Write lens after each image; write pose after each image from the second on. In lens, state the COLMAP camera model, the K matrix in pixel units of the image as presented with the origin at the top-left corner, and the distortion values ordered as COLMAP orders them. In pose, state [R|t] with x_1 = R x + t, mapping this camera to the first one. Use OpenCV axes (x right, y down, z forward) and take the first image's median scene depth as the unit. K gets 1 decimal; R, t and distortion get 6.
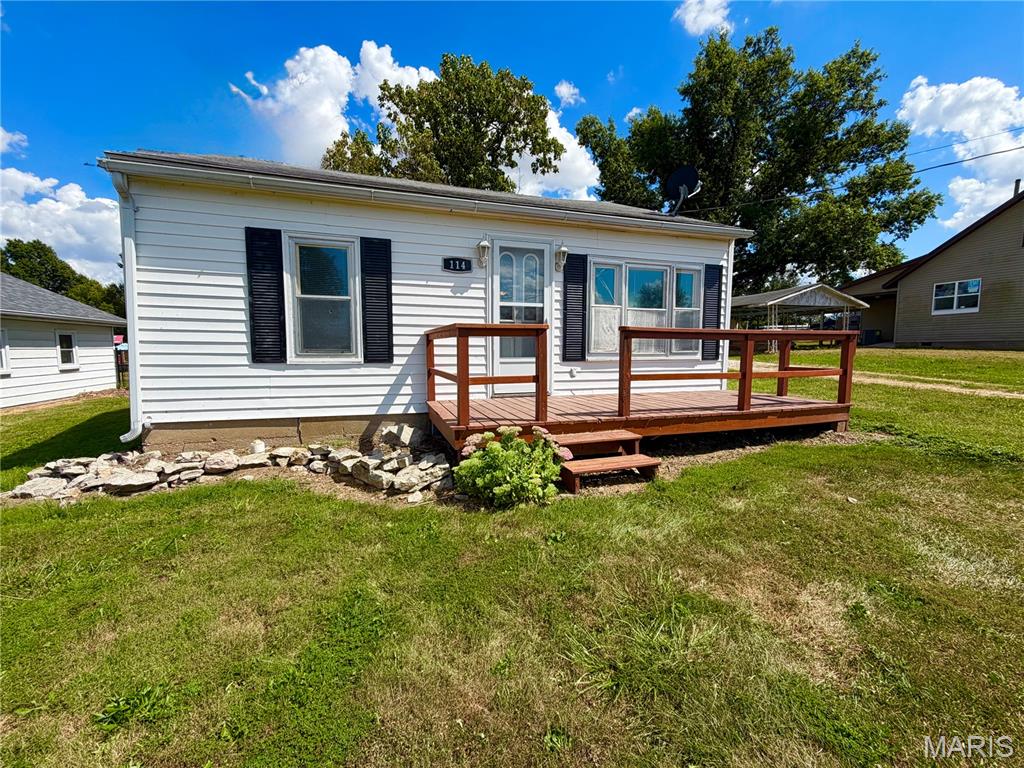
lens RADIAL K [[408.9, 0, 508.5], [0, 408.9, 384.8], [0, 0, 1]] dist [0.000062, 0.000045]
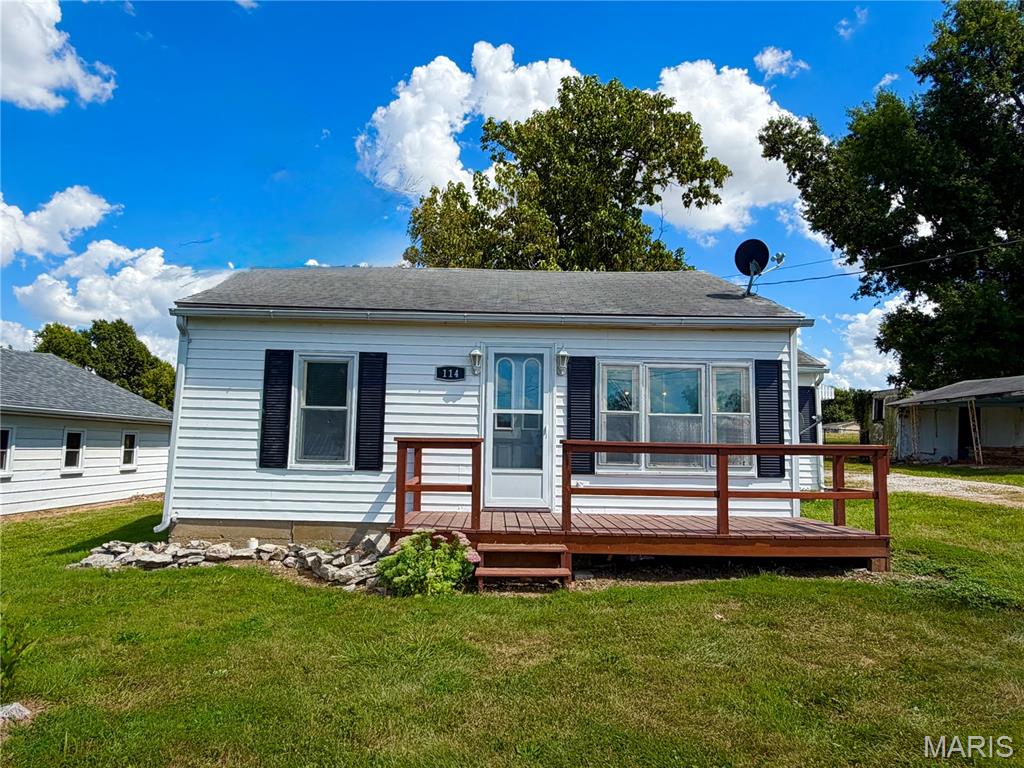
lens RADIAL K [[652.4, 0, 512.2], [0, 652.4, 388.4], [0, 0, 1]] dist [-0.000315, 0.002313]
pose [[0.957383, -0.012114, -0.288566, 0.496494], [-0.041296, 0.983112, -0.178283, 0.020690], [0.285852, 0.182602, 0.940715, -0.463345]]
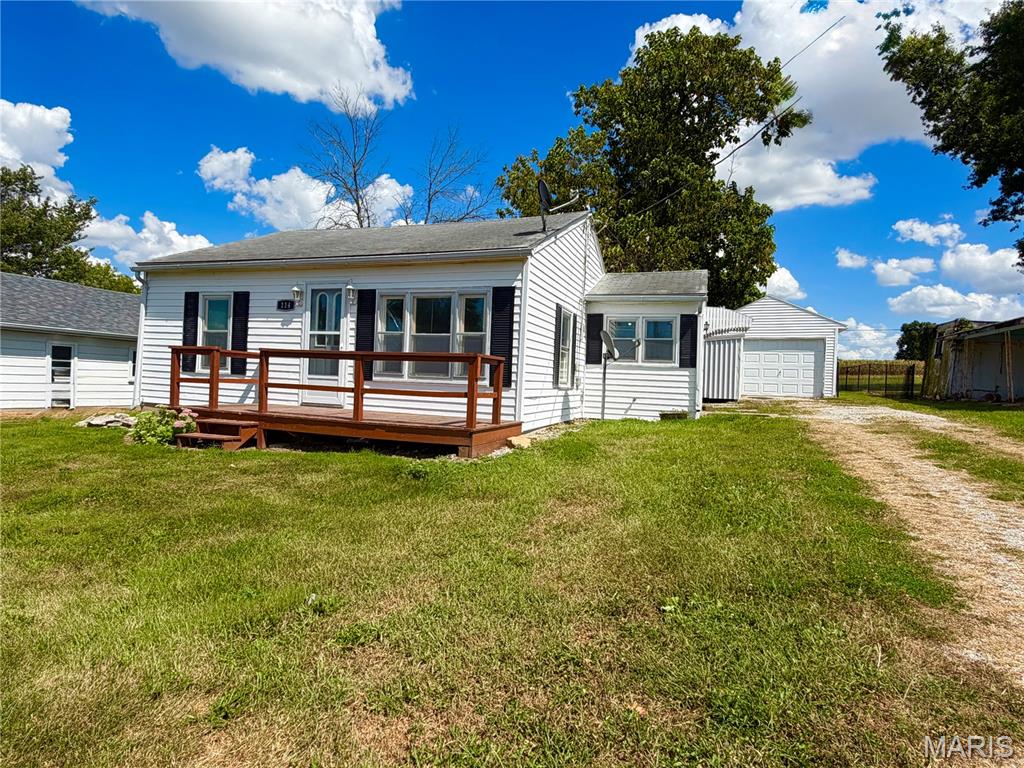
lens RADIAL K [[564.9, 0, 512.0], [0, 564.9, 384.0], [0, 0, 1]] dist [-0.000634, -0.000258]
pose [[0.791854, 0.035179, -0.609696, 1.697735], [-0.094952, 0.993291, -0.066007, 0.021037], [0.603283, 0.110160, 0.789882, -0.002869]]
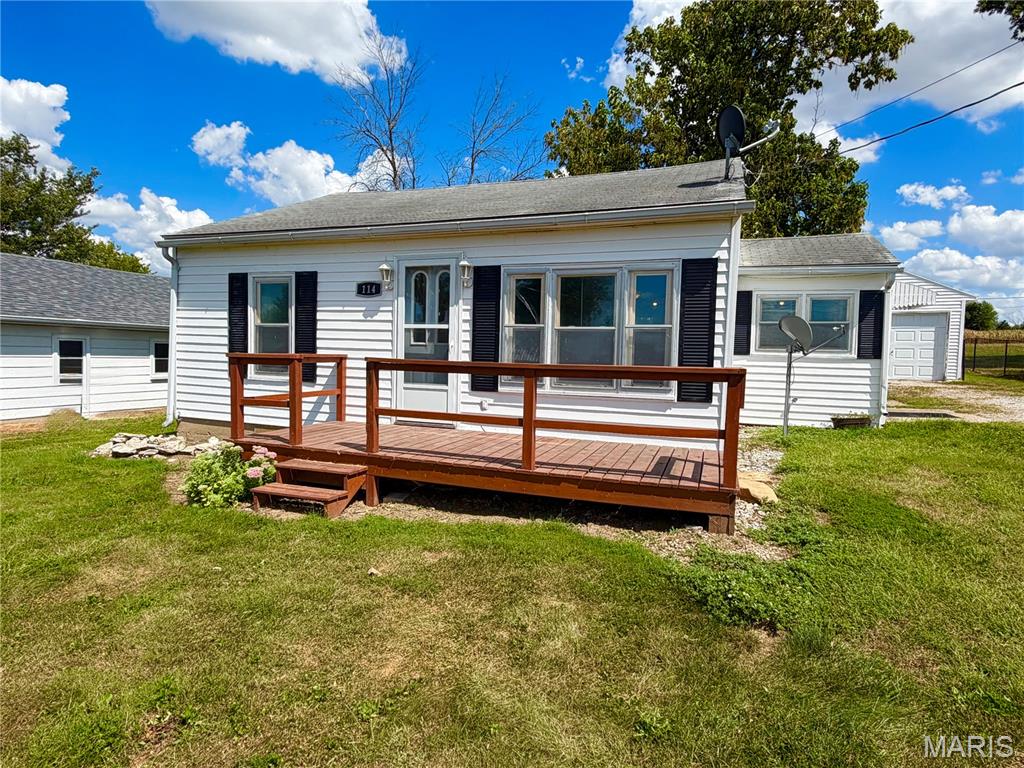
lens RADIAL K [[564.9, 0, 512.0], [0, 564.9, 384.0], [0, 0, 1]] dist [-0.000634, -0.000258]
pose [[0.787045, 0.052210, -0.614682, 1.068959], [-0.078954, 0.996743, -0.016432, -0.067045], [0.611822, 0.061465, 0.788604, 0.134121]]
